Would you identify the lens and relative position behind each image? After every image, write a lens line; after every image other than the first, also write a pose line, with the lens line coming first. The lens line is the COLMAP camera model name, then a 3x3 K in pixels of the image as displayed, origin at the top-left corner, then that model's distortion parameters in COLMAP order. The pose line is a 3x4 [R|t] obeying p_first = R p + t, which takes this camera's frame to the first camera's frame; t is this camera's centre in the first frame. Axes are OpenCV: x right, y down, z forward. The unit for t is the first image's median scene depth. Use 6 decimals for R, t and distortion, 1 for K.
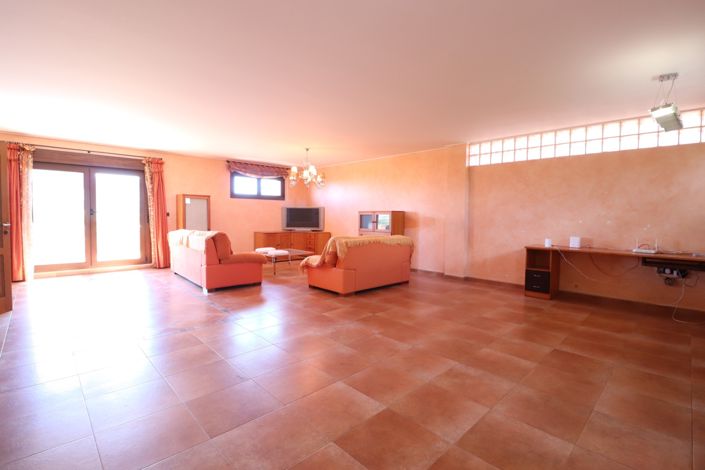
lens RADIAL K [[332.0, 0, 357.1], [0, 332.0, 233.0], [0, 0, 1]] dist [-0.009829, -0.002187]
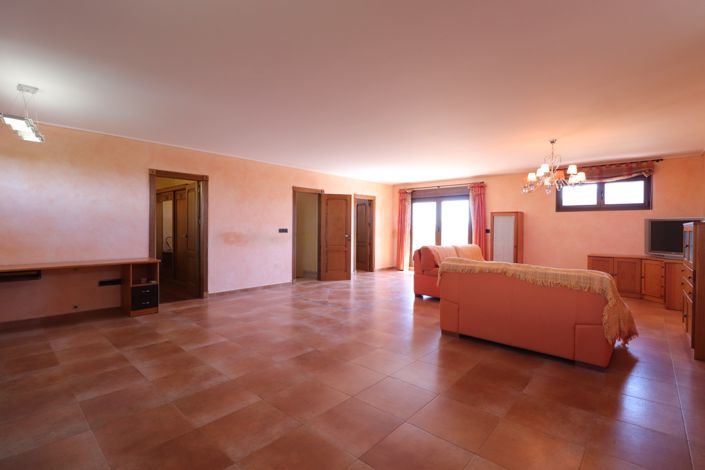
lens RADIAL K [[332.0, 0, 357.0], [0, 332.0, 232.2], [0, 0, 1]] dist [-0.009829, -0.002187]
pose [[0.056430, 0.002841, -0.998402, 0.729647], [-0.054530, 0.998512, -0.000241, -0.039544], [0.996916, 0.054456, 0.056501, 0.714752]]
